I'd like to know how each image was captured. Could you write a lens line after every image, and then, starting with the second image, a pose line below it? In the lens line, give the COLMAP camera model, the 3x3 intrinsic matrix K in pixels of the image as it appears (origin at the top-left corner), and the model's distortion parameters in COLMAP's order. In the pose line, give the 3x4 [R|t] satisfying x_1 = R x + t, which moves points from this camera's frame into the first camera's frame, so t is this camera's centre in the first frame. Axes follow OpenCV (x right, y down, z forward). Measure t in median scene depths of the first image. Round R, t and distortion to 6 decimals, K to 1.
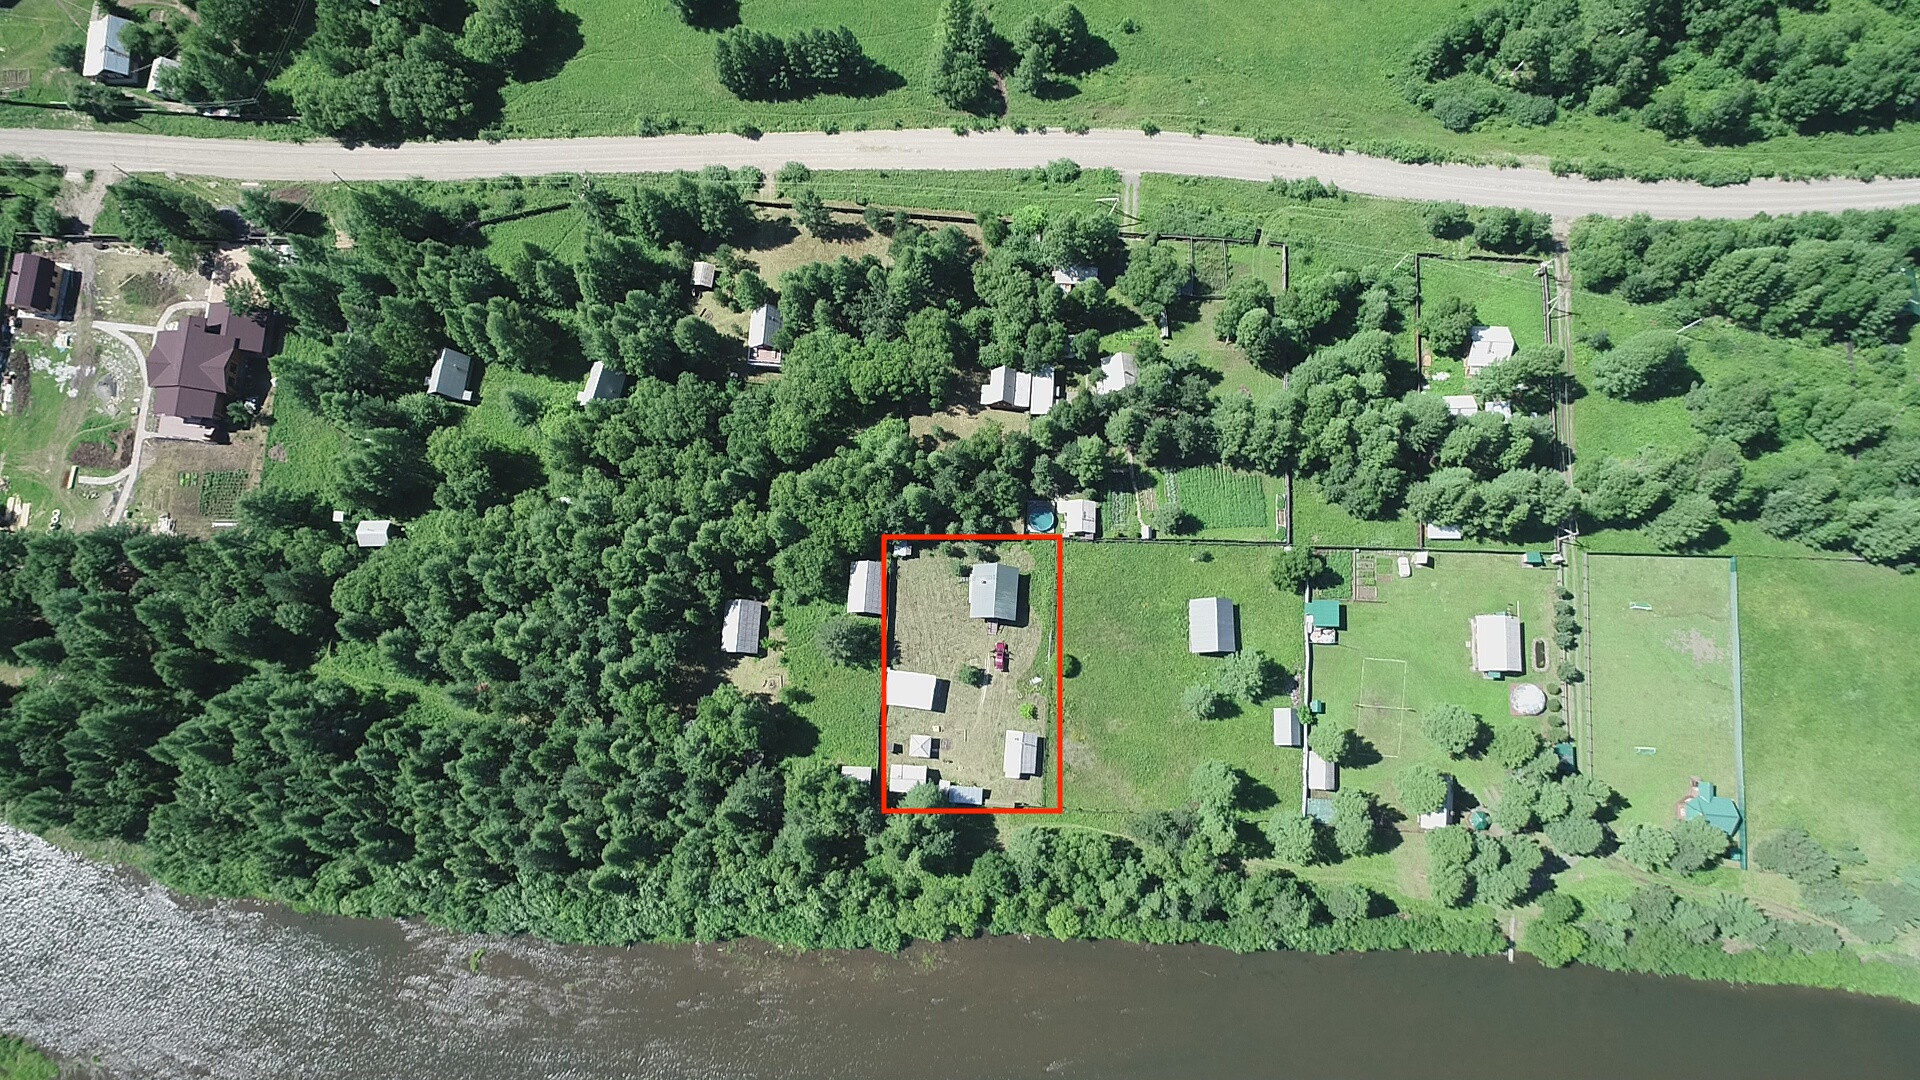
lens RADIAL K [[1350.0, 0, 960.6], [0, 1350.0, 540.3], [0, 0, 1]] dist [-0.003101, -0.006380]
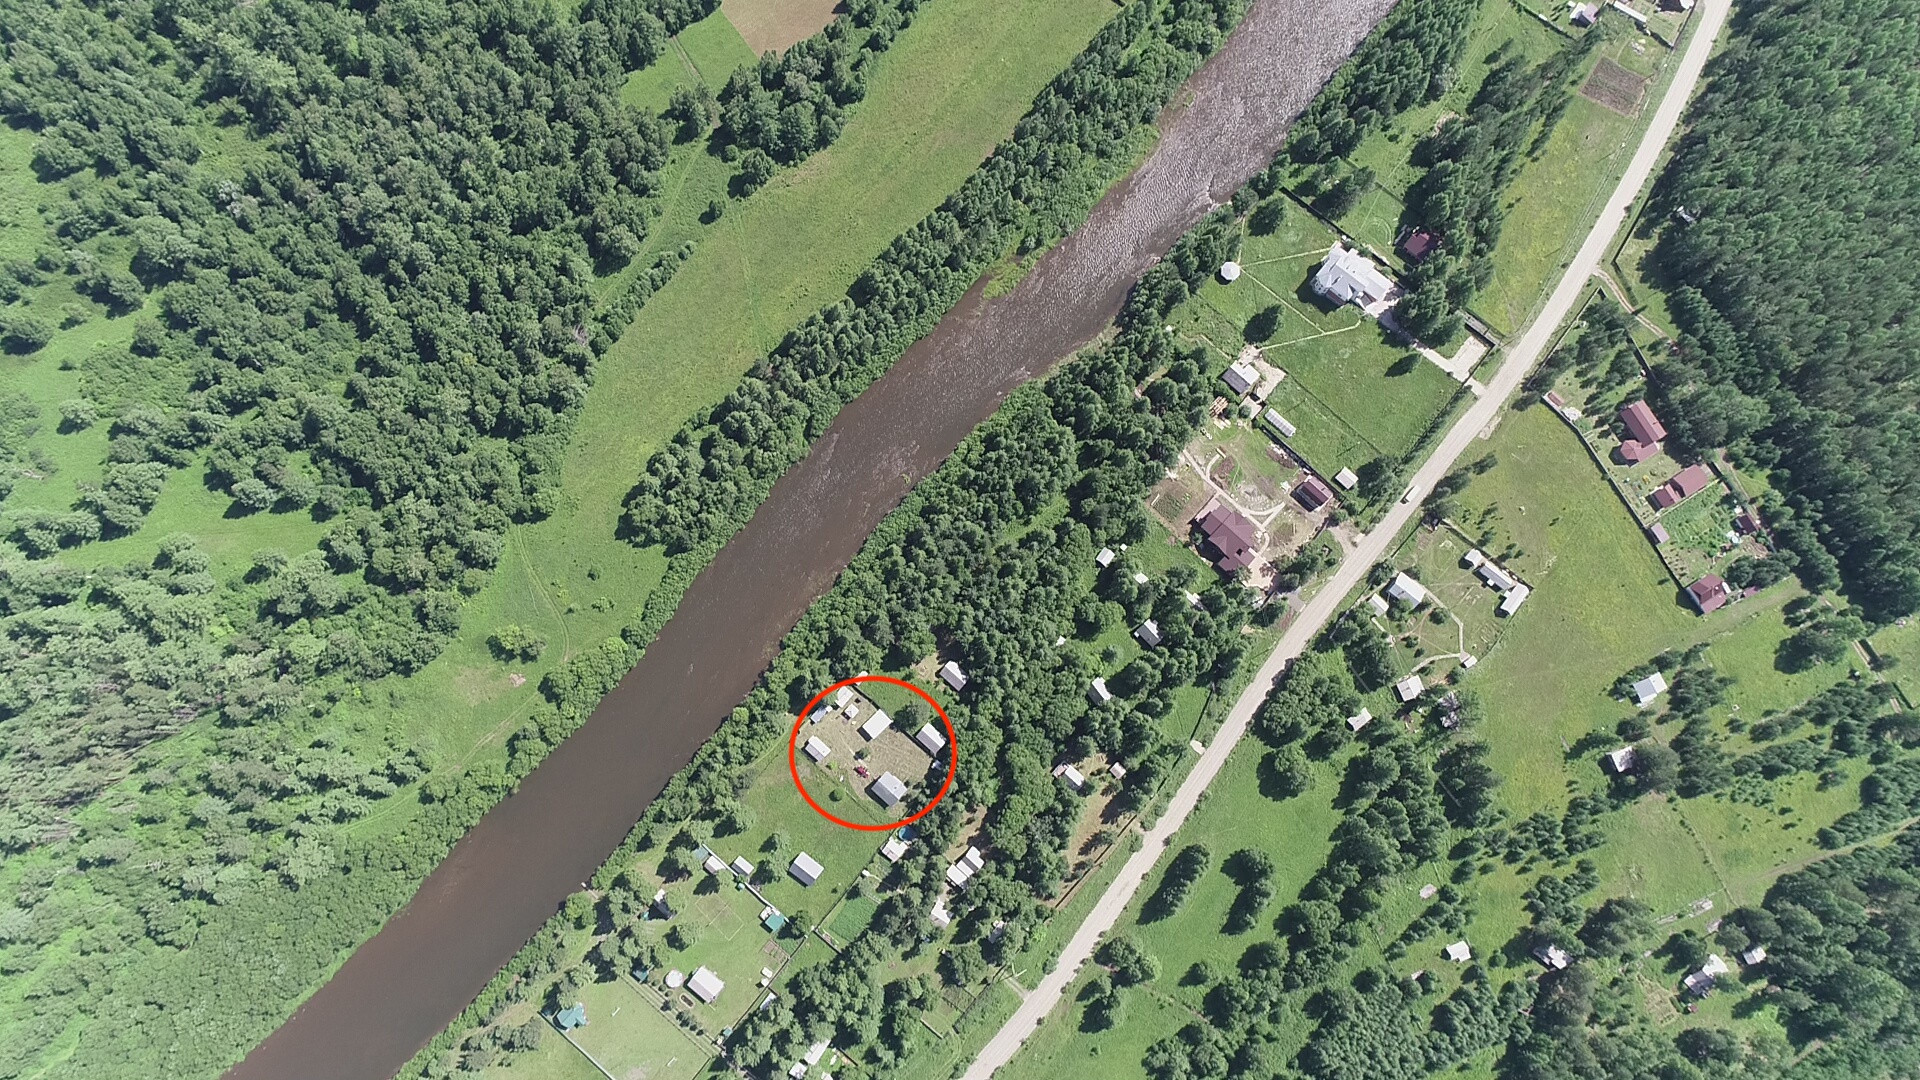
lens RADIAL K [[1350.0, 0, 960.3], [0, 1350.0, 539.3], [0, 0, 1]] dist [-0.003101, -0.006380]
pose [[-0.611720, 0.782175, -0.118321, -0.089150], [-0.783617, -0.578648, 0.226078, -0.273688], [0.108366, 0.231014, 0.966897, -0.951707]]
